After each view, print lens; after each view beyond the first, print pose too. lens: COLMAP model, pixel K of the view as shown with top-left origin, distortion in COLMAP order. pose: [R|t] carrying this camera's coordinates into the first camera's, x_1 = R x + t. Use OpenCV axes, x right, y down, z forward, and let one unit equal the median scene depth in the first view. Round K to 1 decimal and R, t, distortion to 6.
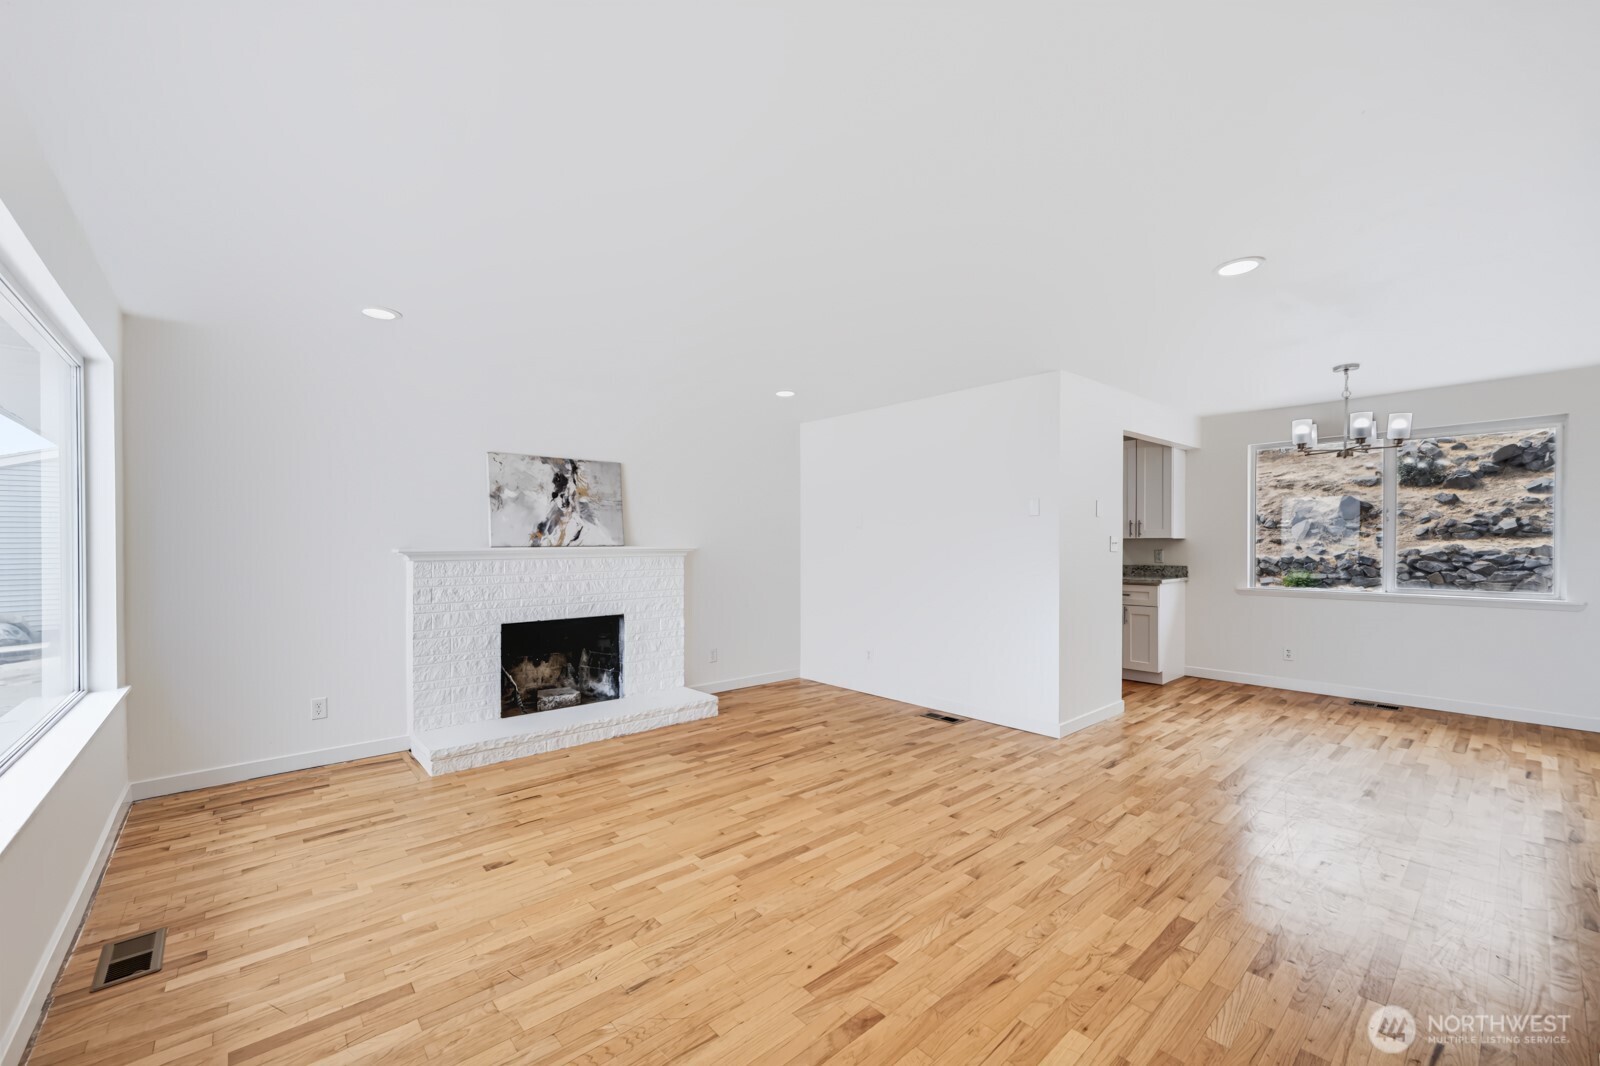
lens RADIAL K [[646.0, 0, 794.4], [0, 646.0, 547.7], [0, 0, 1]] dist [-0.000304, -0.000281]
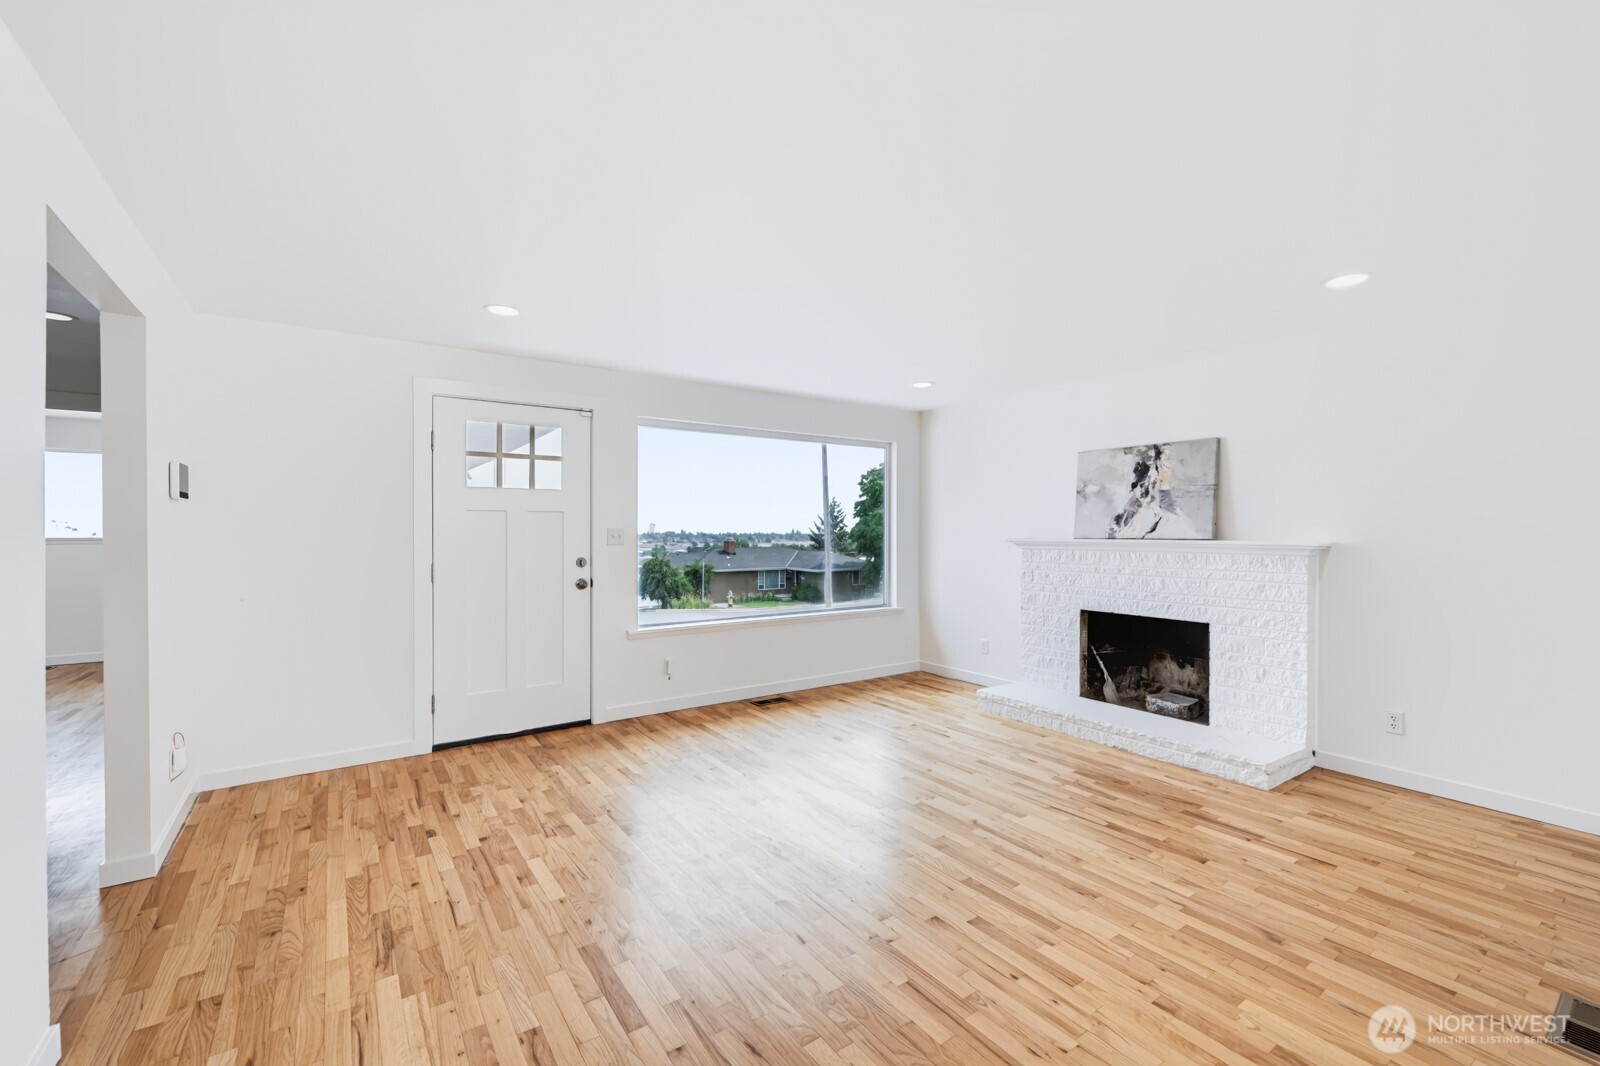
lens RADIAL K [[656.6, 0, 794.3], [0, 656.6, 527.2], [0, 0, 1]] dist [-0.000112, -0.000018]
pose [[-0.104242, 0.000810, -0.994552, 0.688212], [-0.006678, 0.999977, 0.001514, -0.018038], [0.994530, 0.006799, -0.104234, 0.631714]]
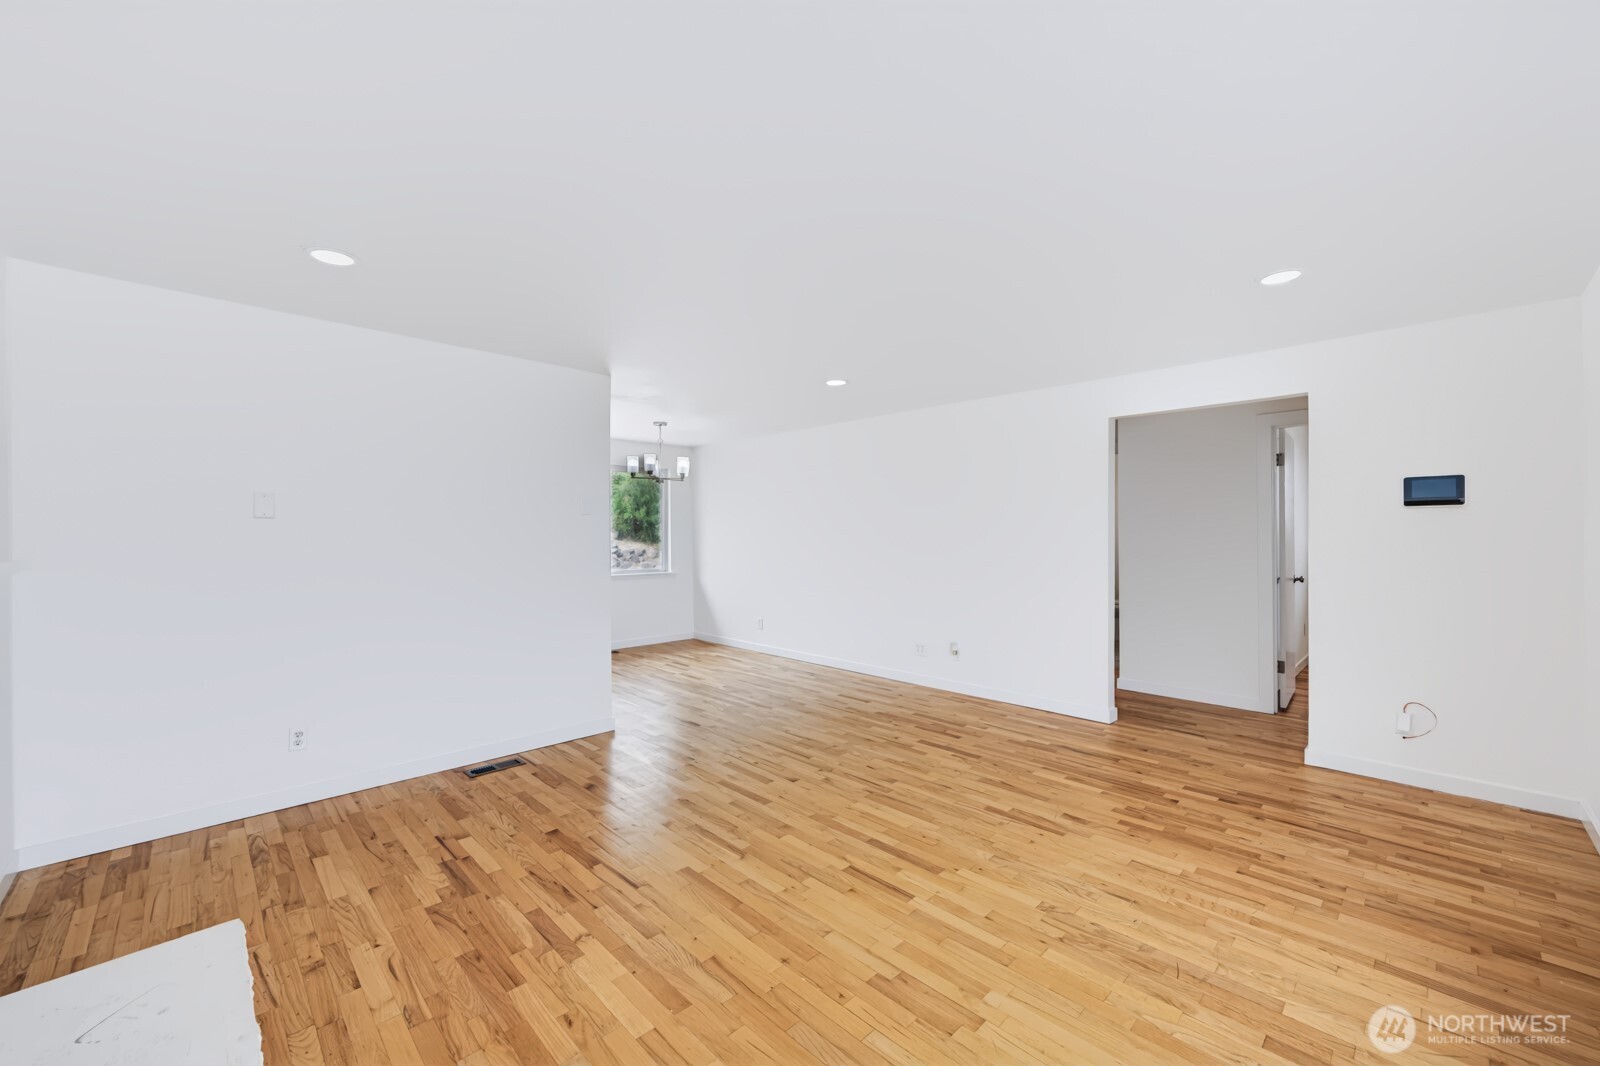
lens RADIAL K [[646.0, 0, 803.9], [0, 646.0, 531.7], [0, 0, 1]] dist [-0.000304, -0.000281]
pose [[-0.081174, 0.007301, 0.996673, -0.623875], [0.010788, 0.999921, -0.006446, -0.013445], [-0.996642, 0.010229, -0.081246, 0.738382]]
